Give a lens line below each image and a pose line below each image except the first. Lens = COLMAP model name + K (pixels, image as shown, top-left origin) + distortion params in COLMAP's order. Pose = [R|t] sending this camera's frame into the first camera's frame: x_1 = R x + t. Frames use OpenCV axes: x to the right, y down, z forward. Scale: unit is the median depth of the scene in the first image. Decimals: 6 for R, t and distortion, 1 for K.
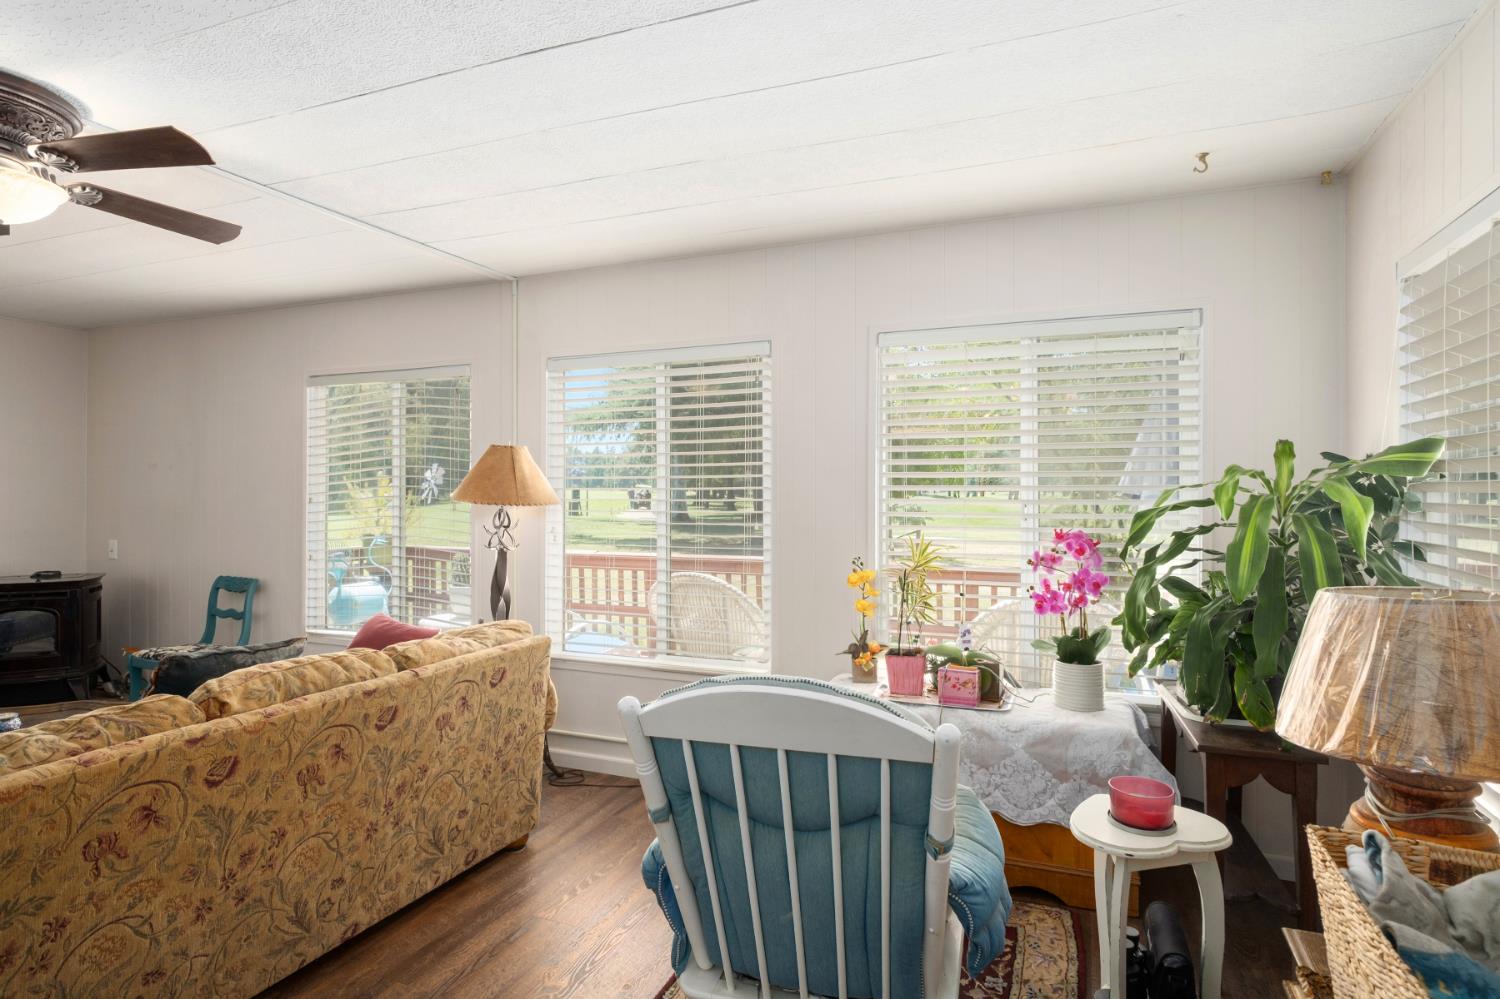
lens RADIAL K [[823.7, 0, 723.9], [0, 823.7, 479.0], [0, 0, 1]] dist [0.000669, 0.001186]
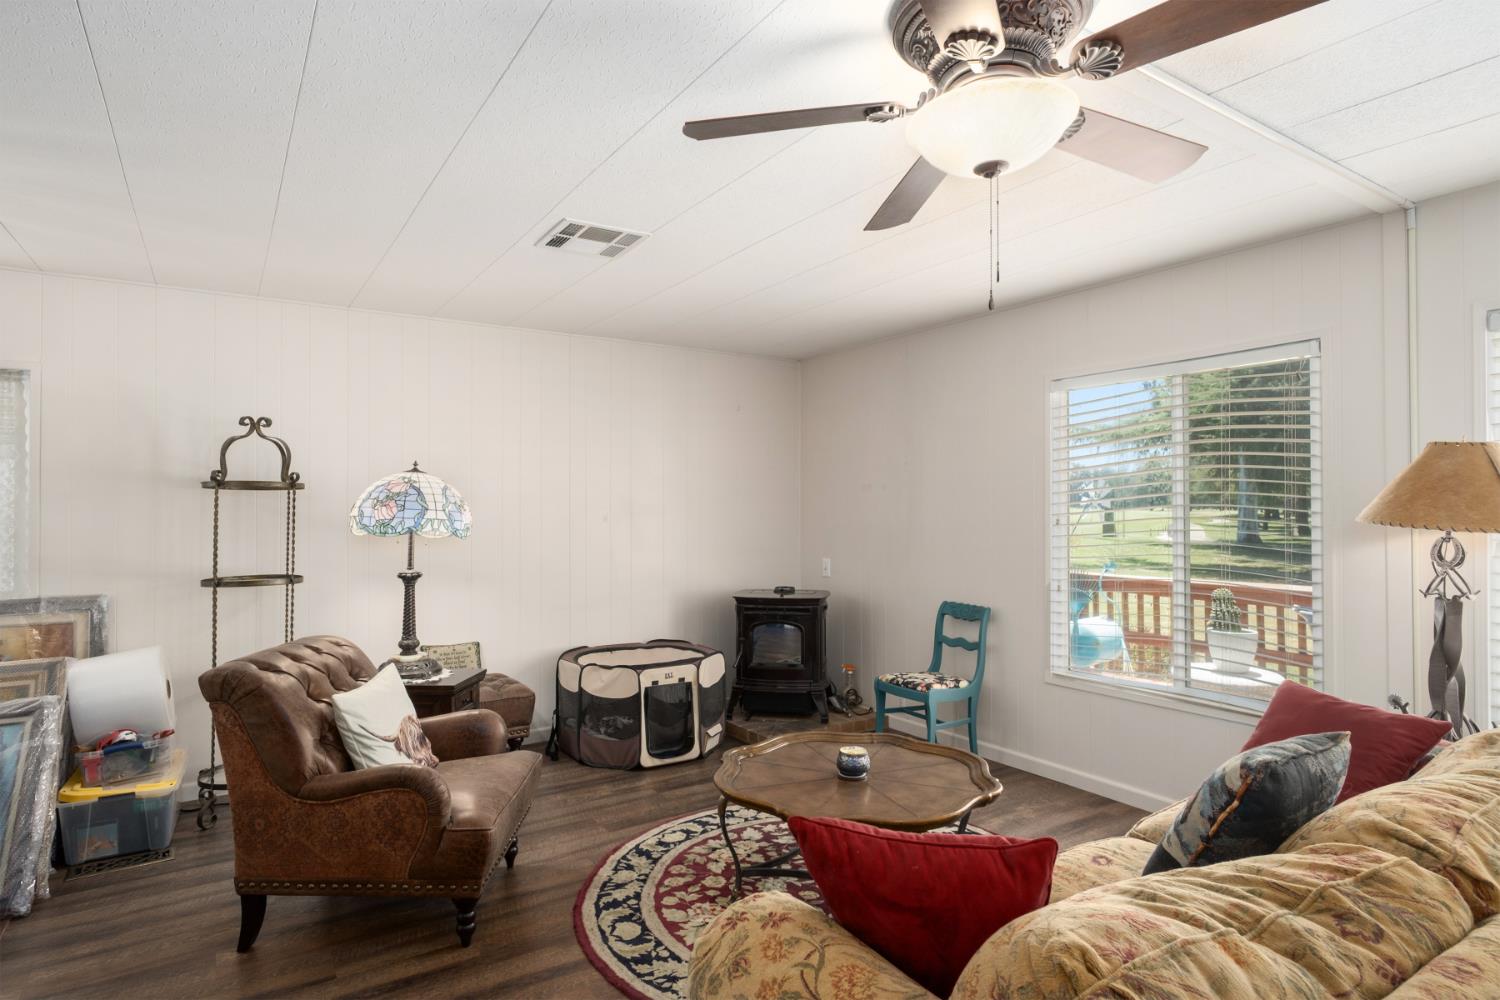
lens RADIAL K [[829.7, 0, 750.9], [0, 829.7, 491.8], [0, 0, 1]] dist [0.000714, 0.000695]
pose [[0.826894, -0.014338, -0.562175, -0.565928], [0.009887, 0.999891, -0.010960, 0.000641], [0.562271, 0.003504, 0.826946, 0.191599]]
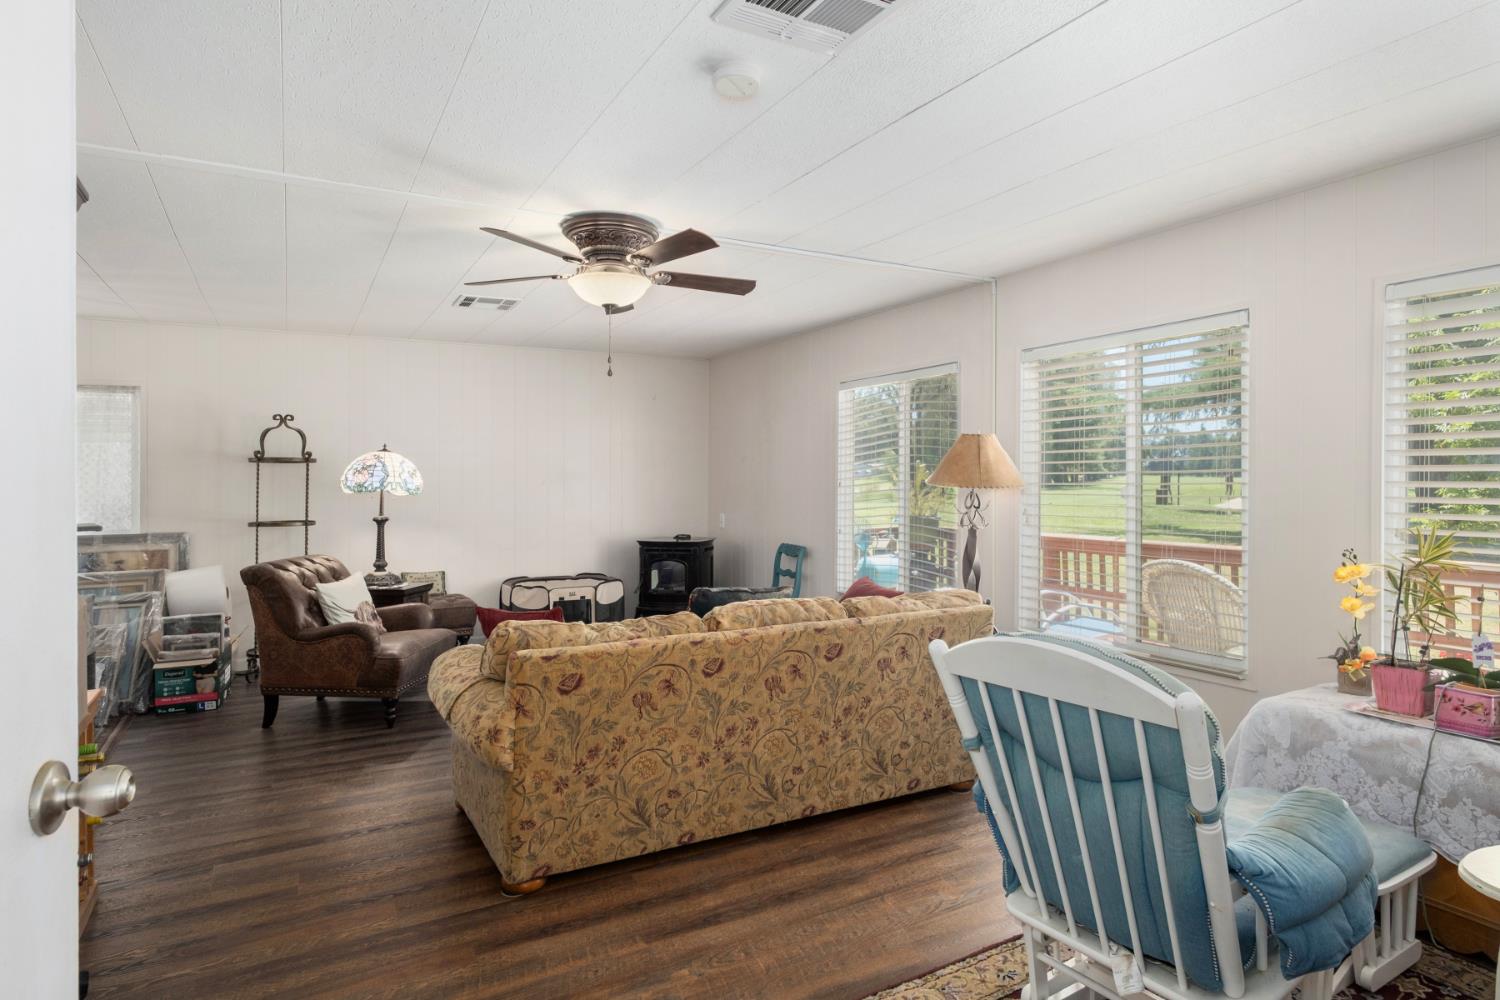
lens RADIAL K [[808.7, 0, 746.1], [0, 808.7, 457.1], [0, 0, 1]] dist [0.000420, -0.000363]
pose [[0.795915, -0.019121, -0.605107, 0.234833], [0.012451, 0.999807, -0.015216, 0.004857], [0.605281, 0.004576, 0.795999, -0.078312]]
